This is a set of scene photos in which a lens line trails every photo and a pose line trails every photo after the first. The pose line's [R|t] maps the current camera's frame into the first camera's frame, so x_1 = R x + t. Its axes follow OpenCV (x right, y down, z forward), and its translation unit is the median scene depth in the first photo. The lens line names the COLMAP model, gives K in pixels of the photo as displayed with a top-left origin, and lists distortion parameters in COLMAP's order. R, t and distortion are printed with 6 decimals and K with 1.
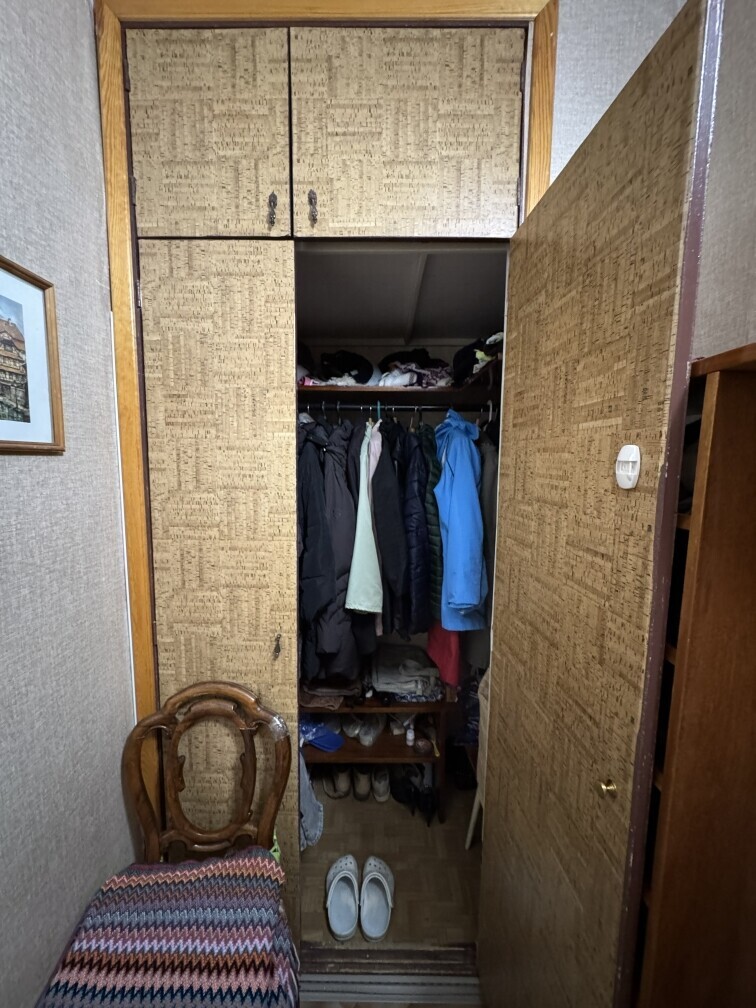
lens RADIAL K [[404.4, 0, 379.1], [0, 404.4, 507.2], [0, 0, 1]] dist [-0.003249, -0.000292]
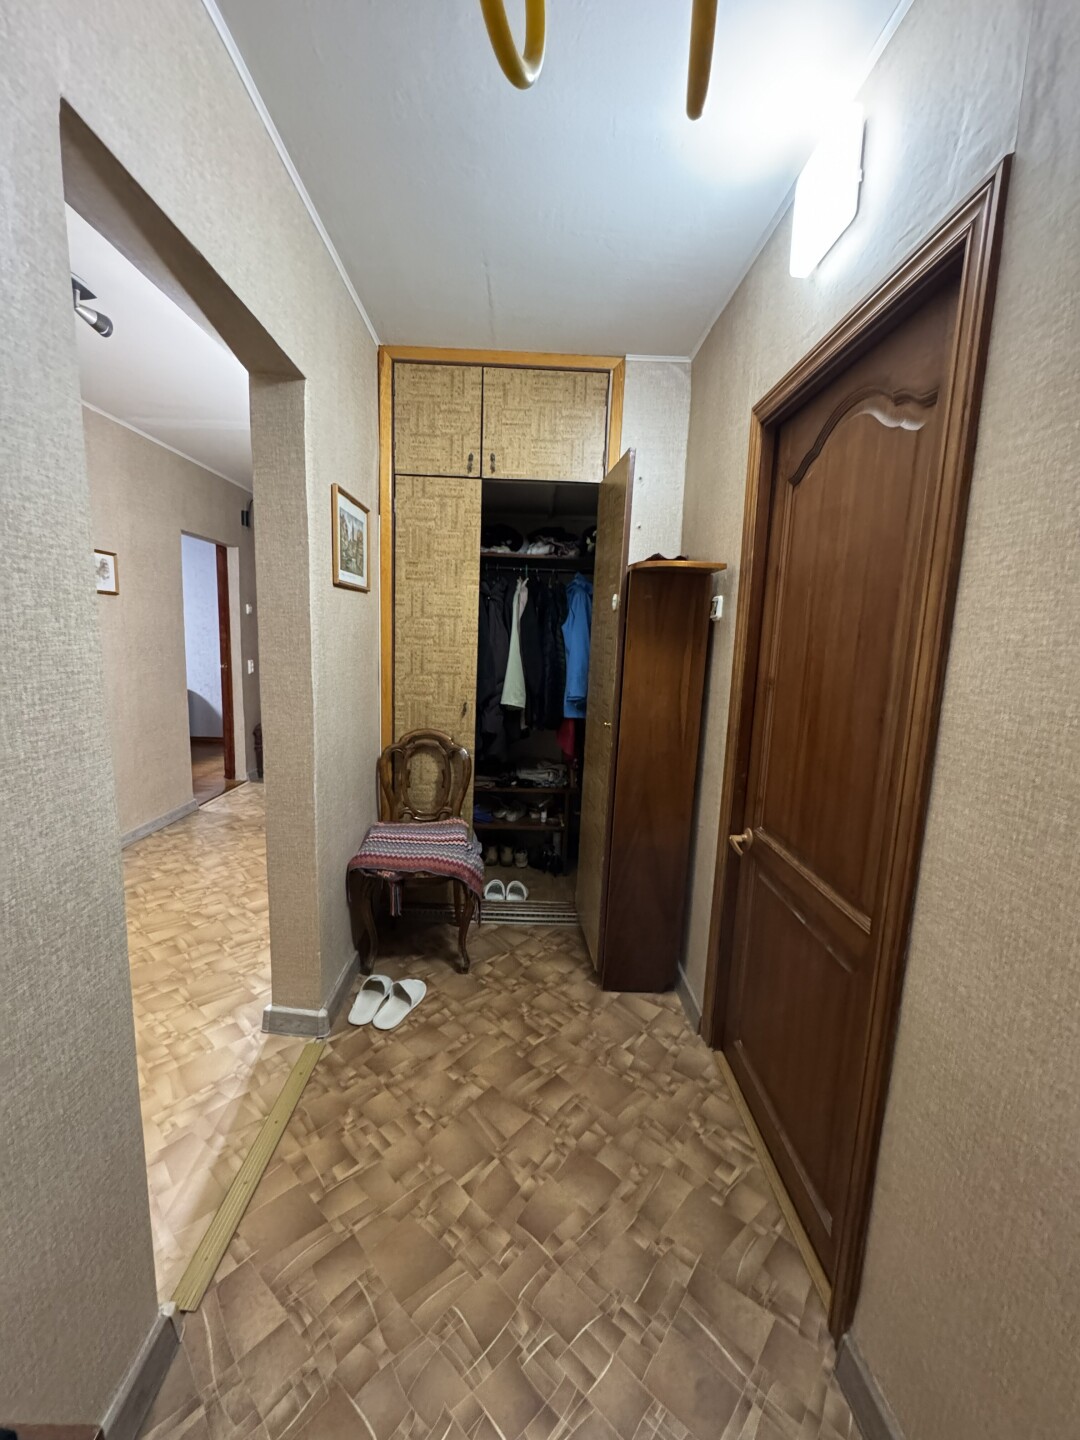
lens RADIAL K [[577.8, 0, 540.9], [0, 577.8, 720.6], [0, 0, 1]] dist [-0.003249, -0.000292]
pose [[0.999297, 0.025127, 0.027810, 0.009845], [-0.026257, 0.998812, 0.041061, 0.287535], [-0.026745, -0.041762, 0.998770, -1.523323]]
